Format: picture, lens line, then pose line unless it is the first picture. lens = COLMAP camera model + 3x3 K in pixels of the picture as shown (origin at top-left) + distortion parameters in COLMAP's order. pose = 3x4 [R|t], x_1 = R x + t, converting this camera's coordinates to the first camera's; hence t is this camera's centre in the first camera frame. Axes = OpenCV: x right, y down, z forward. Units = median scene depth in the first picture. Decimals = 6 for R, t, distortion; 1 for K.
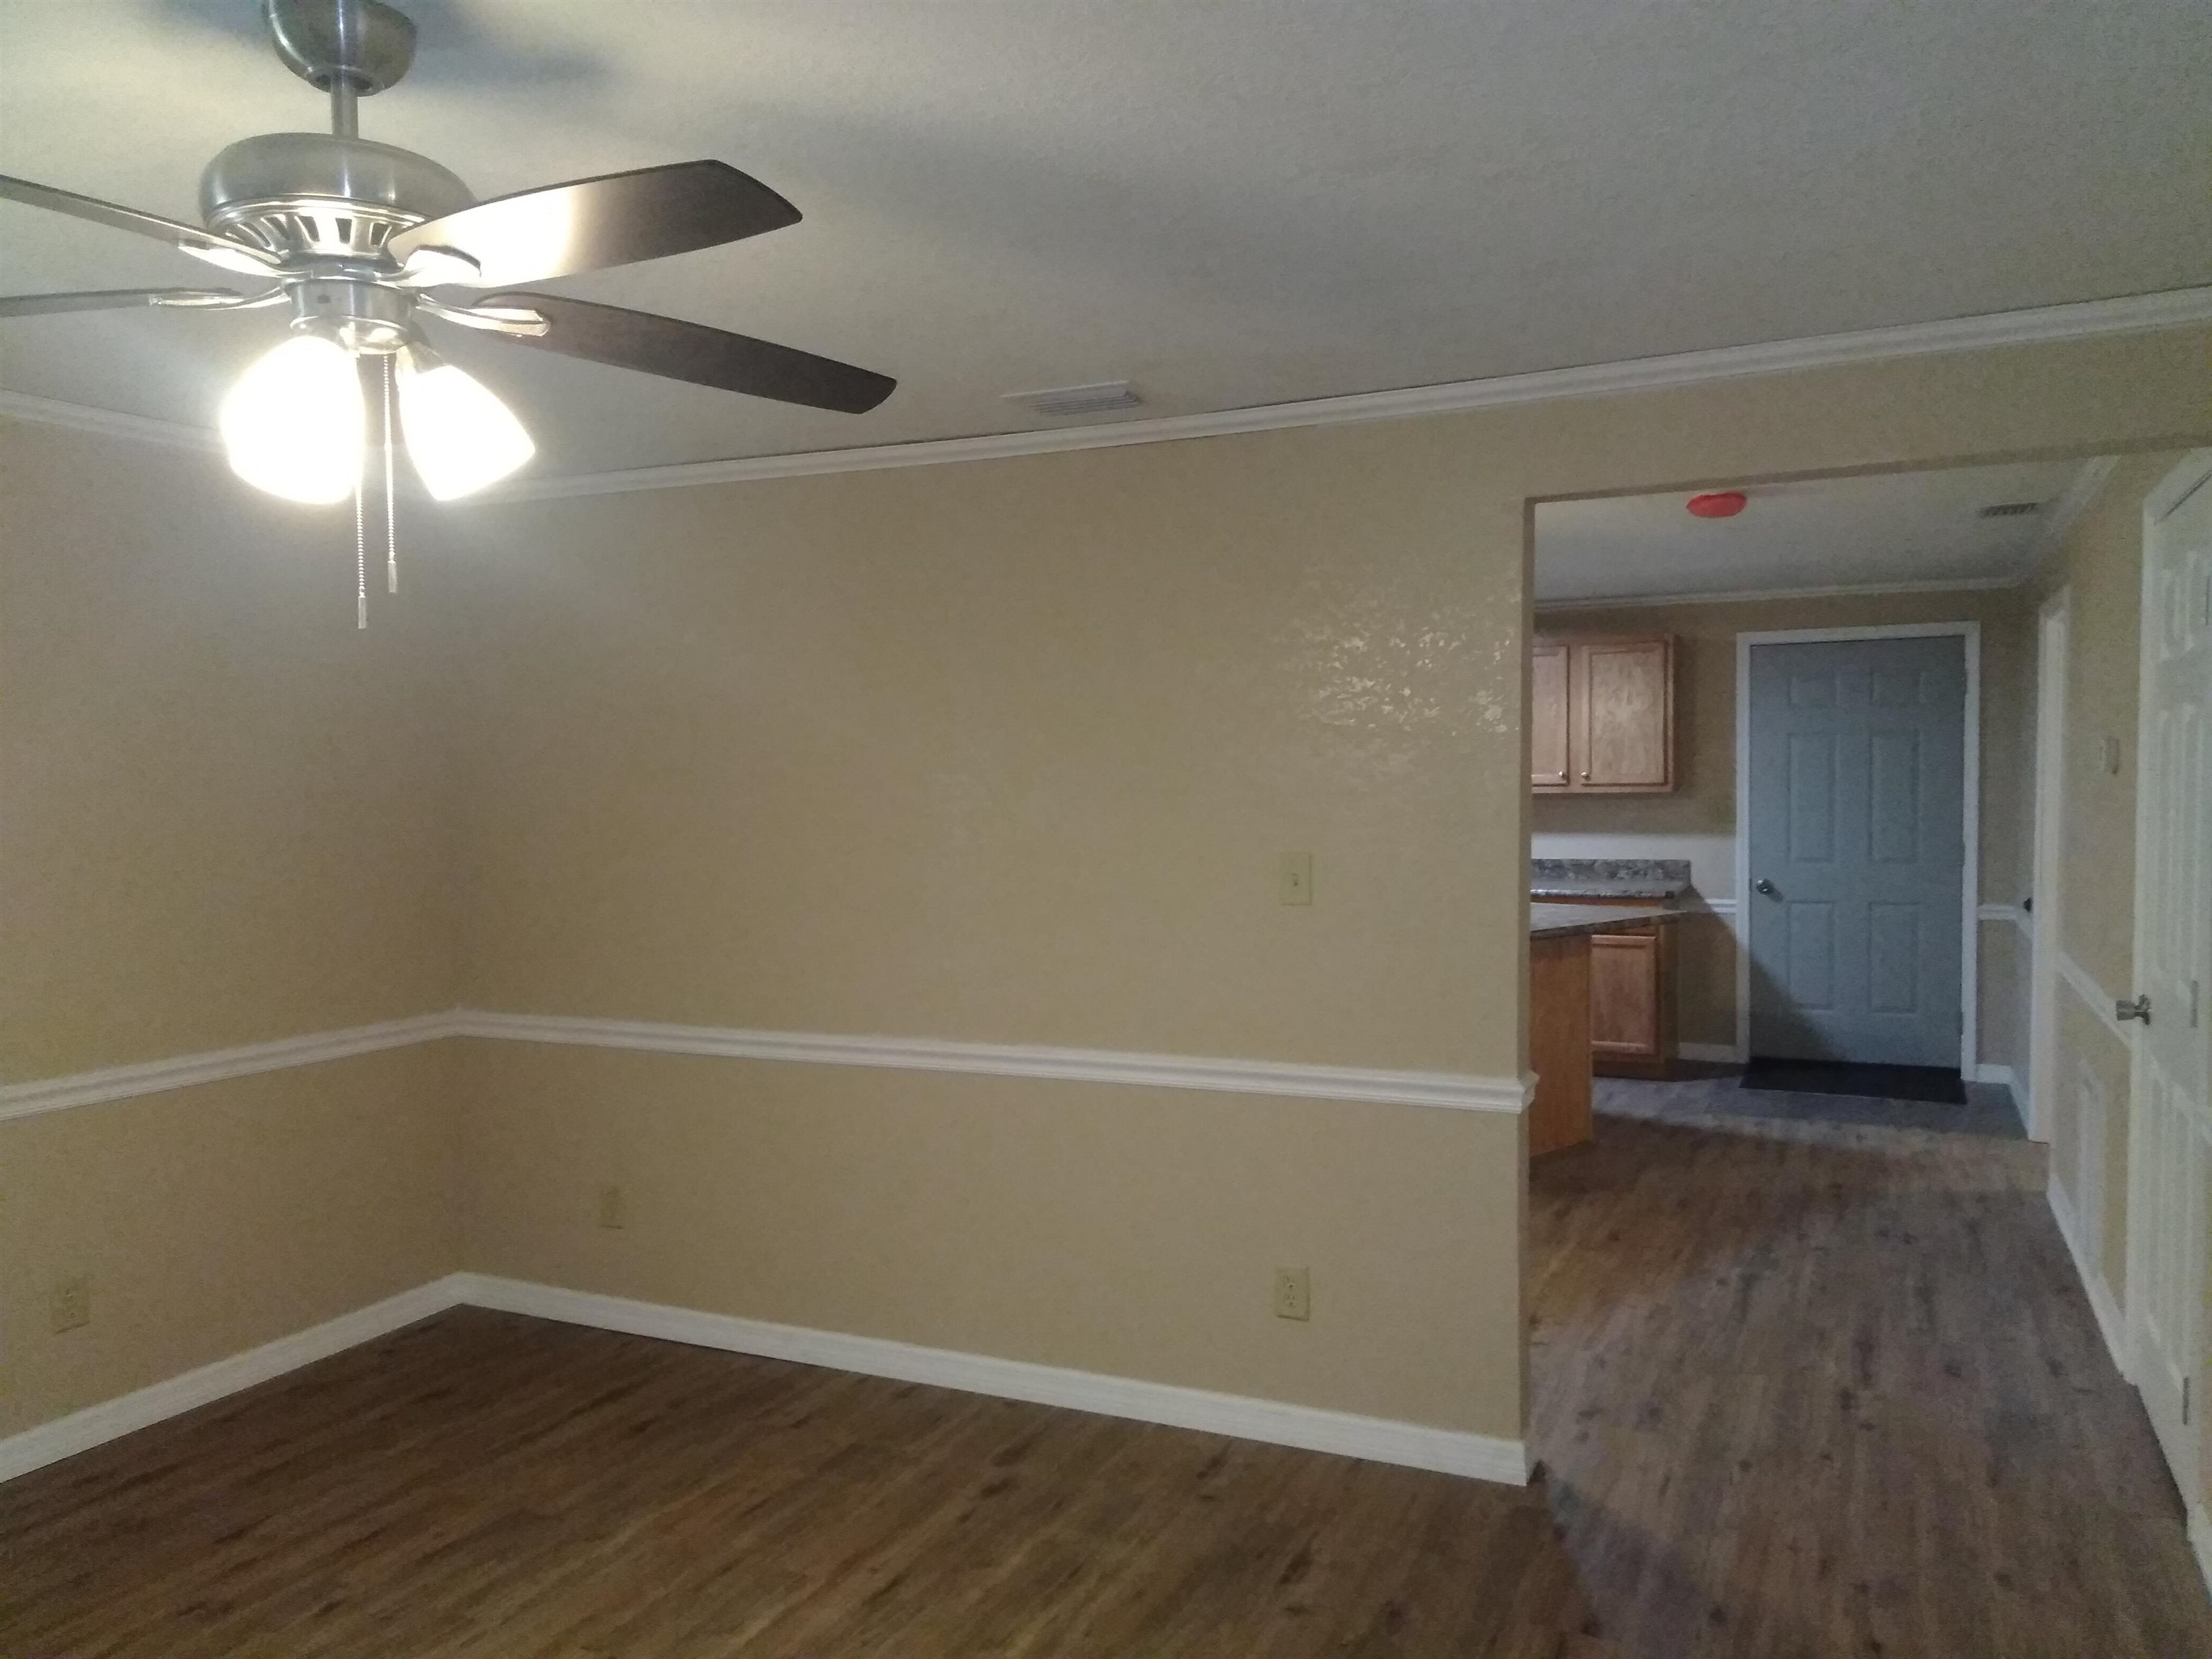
lens RADIAL K [[1623.6, 0, 1106.0], [0, 1623.6, 829.5], [0, 0, 1]] dist [0.007324, 0.002941]
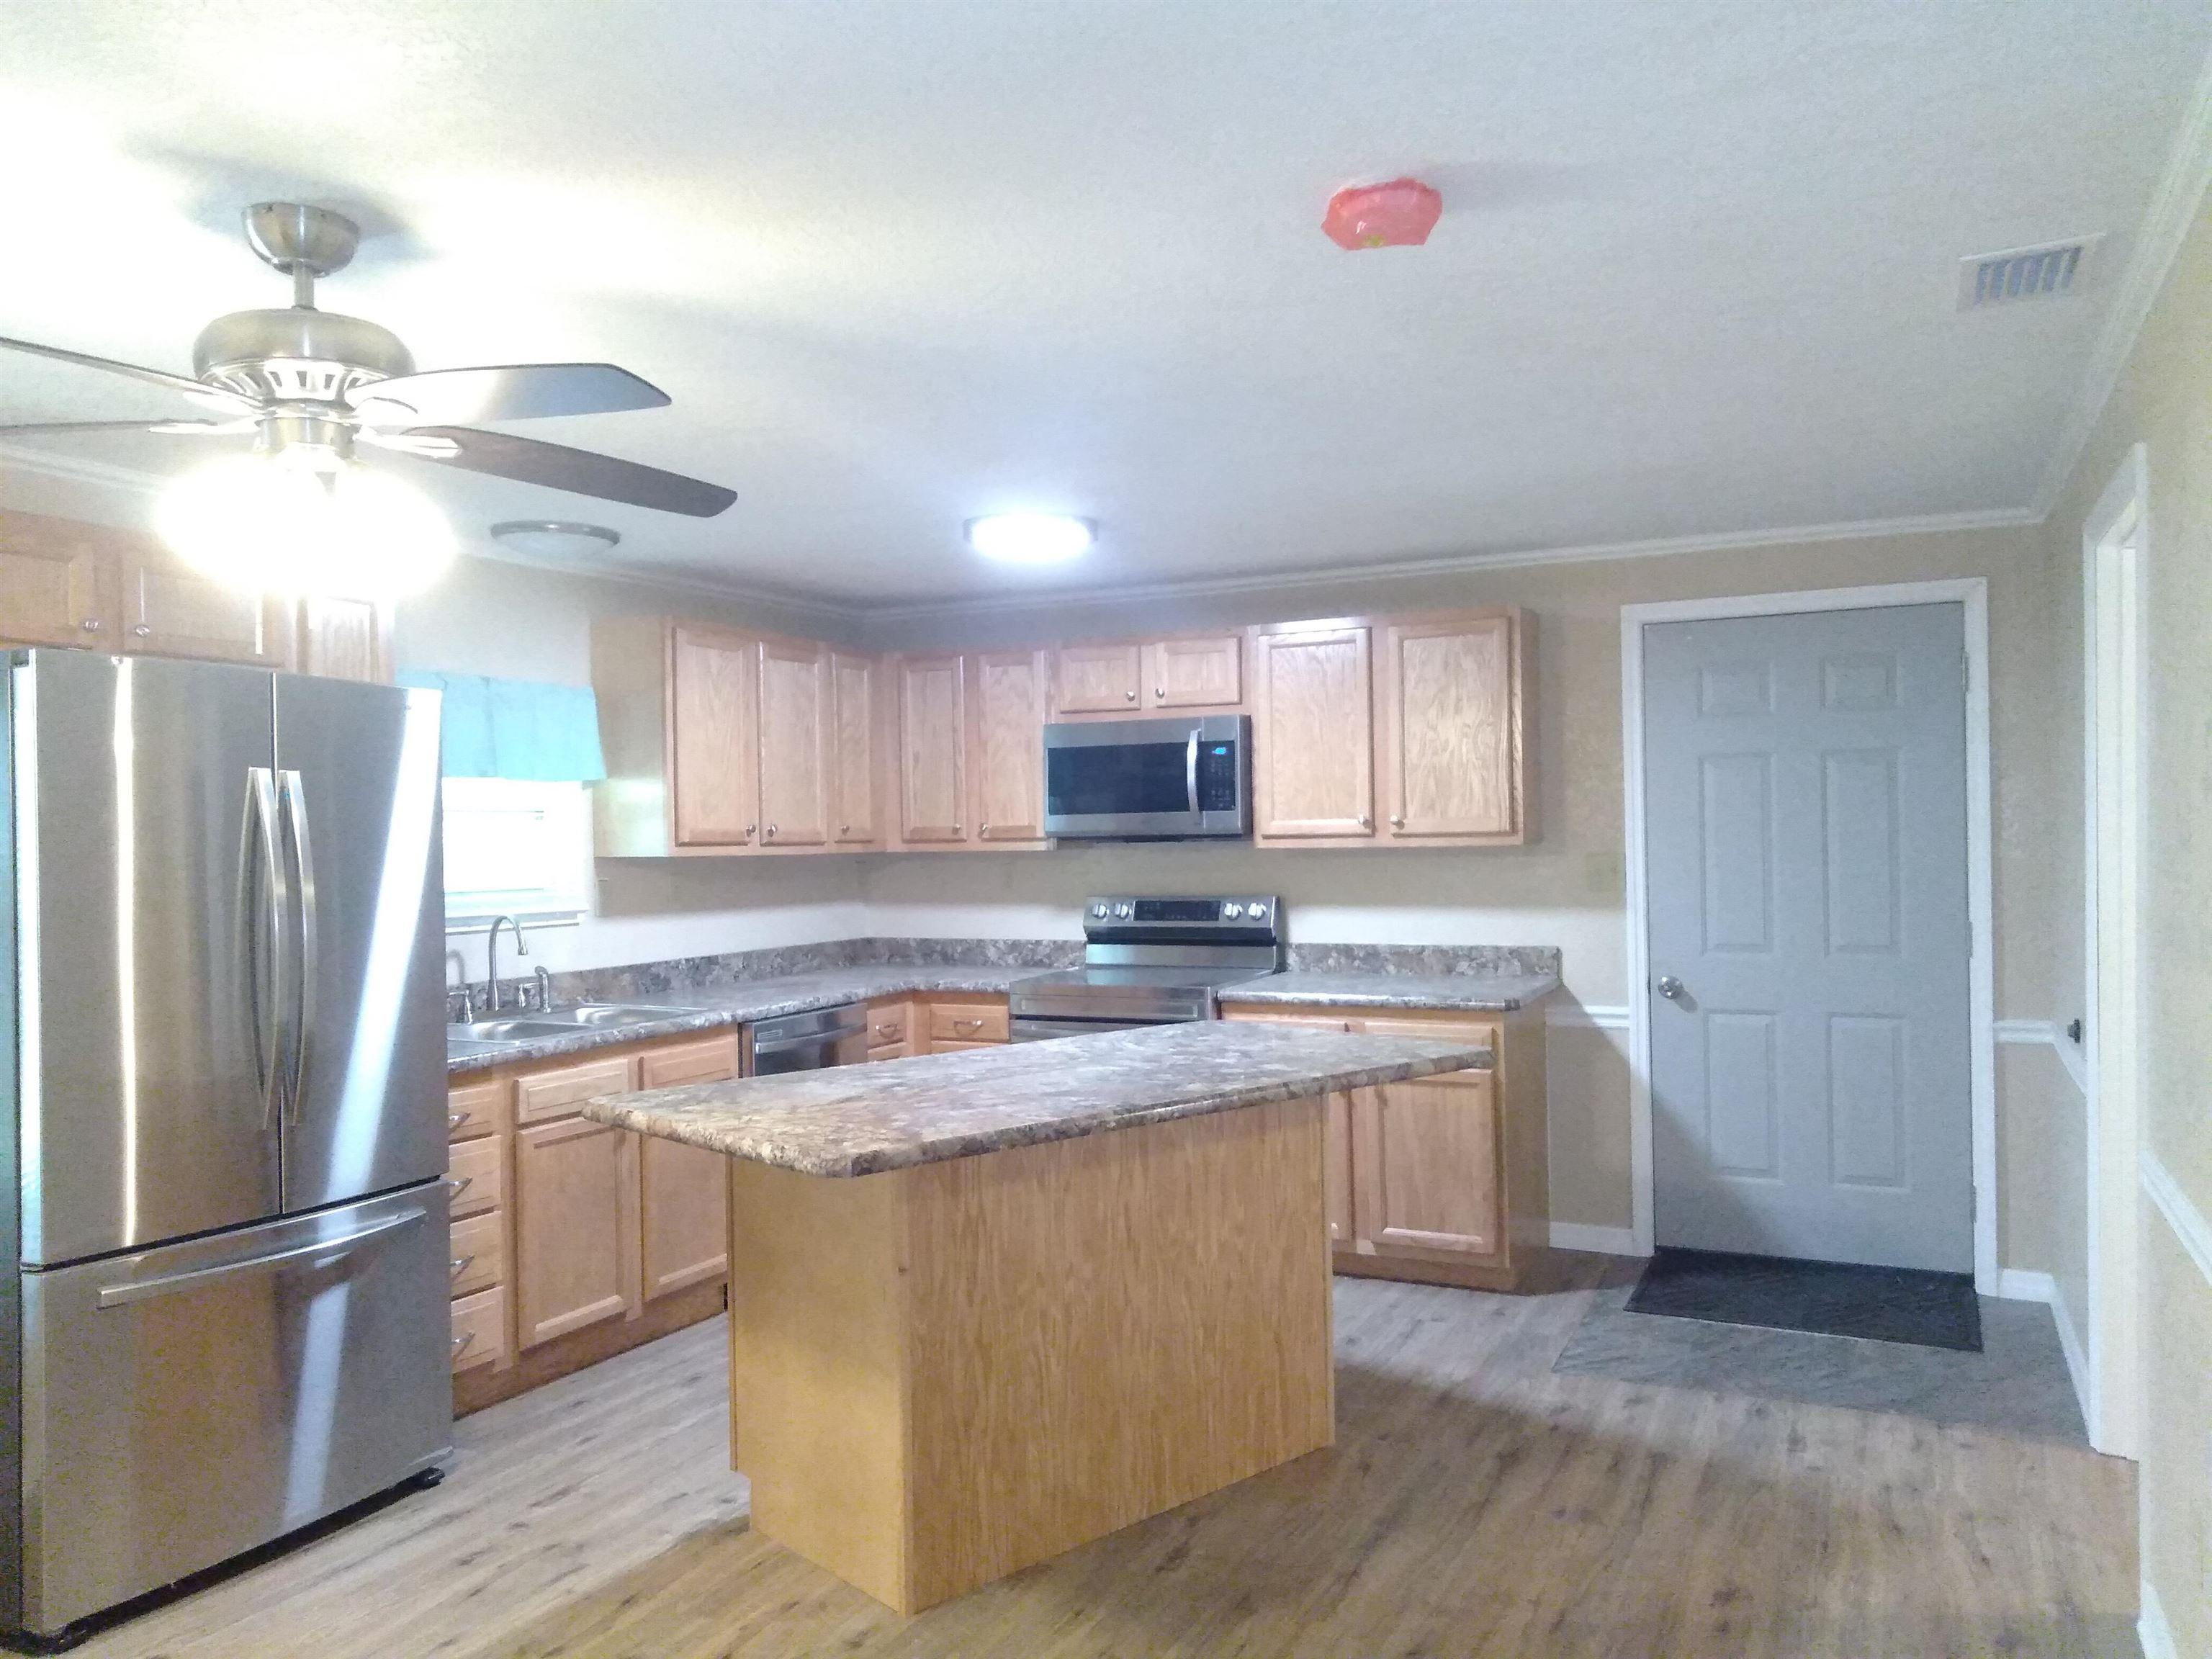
lens RADIAL K [[1623.6, 0, 1106.0], [0, 1623.6, 829.5], [0, 0, 1]] dist [0.007324, 0.002941]
pose [[0.999890, -0.006300, -0.013395, 0.188542], [0.005835, 0.999390, -0.034439, -0.007719], [0.013604, 0.034357, 0.999317, 0.340775]]
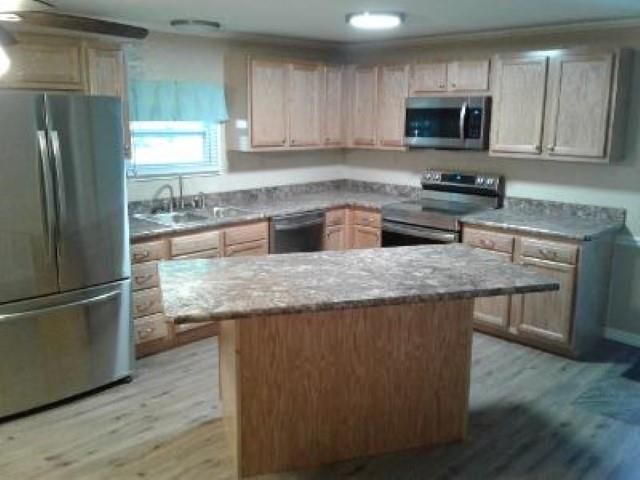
lens RADIAL K [[579.1, 0, 320.0], [0, 579.1, 240.0], [0, 0, 1]] dist [0.088669, -0.252742]
pose [[0.942937, 0.086220, -0.321614, 0.280365], [-0.026227, 0.982125, 0.186396, -0.045328], [0.331936, -0.167324, 0.928343, 0.436291]]
